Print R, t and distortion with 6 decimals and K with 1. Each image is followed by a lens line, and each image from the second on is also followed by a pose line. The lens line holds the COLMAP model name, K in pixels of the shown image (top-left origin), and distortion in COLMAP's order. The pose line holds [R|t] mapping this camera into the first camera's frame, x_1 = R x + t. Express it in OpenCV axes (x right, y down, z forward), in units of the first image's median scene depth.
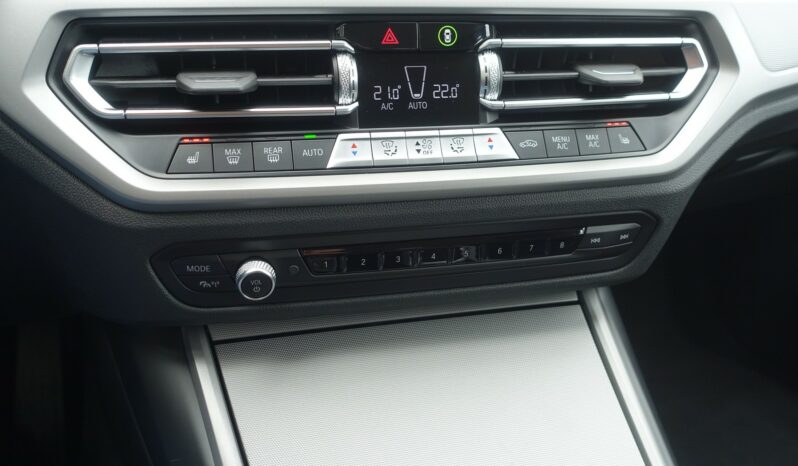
lens RADIAL K [[743.8, 0, 403.9], [0, 743.8, 230.3], [0, 0, 1]] dist [0.000552, 0.000000]
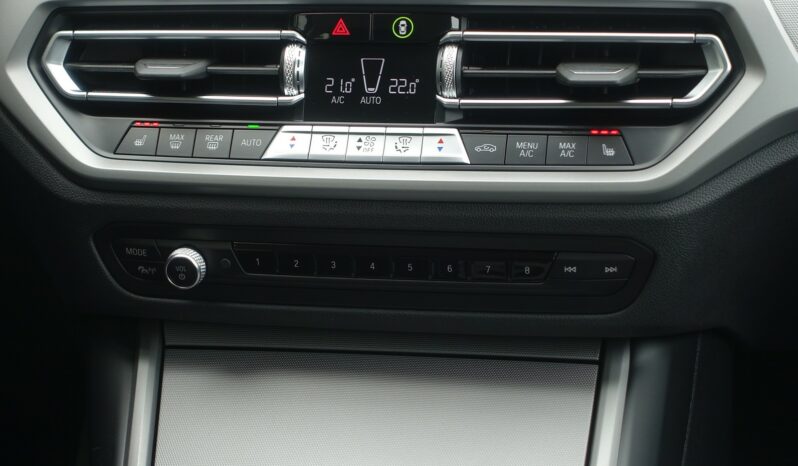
lens RADIAL K [[1932.2, 0, 392.2], [0, 1932.2, 234.0], [0, 0, 1]] dist [-0.047826, 0.000000]
pose [[0.888328, 0.063915, -0.454740, 1.156088], [-0.125401, 0.986392, -0.106329, 0.250001], [0.441756, 0.151480, 0.884254, -1.093741]]
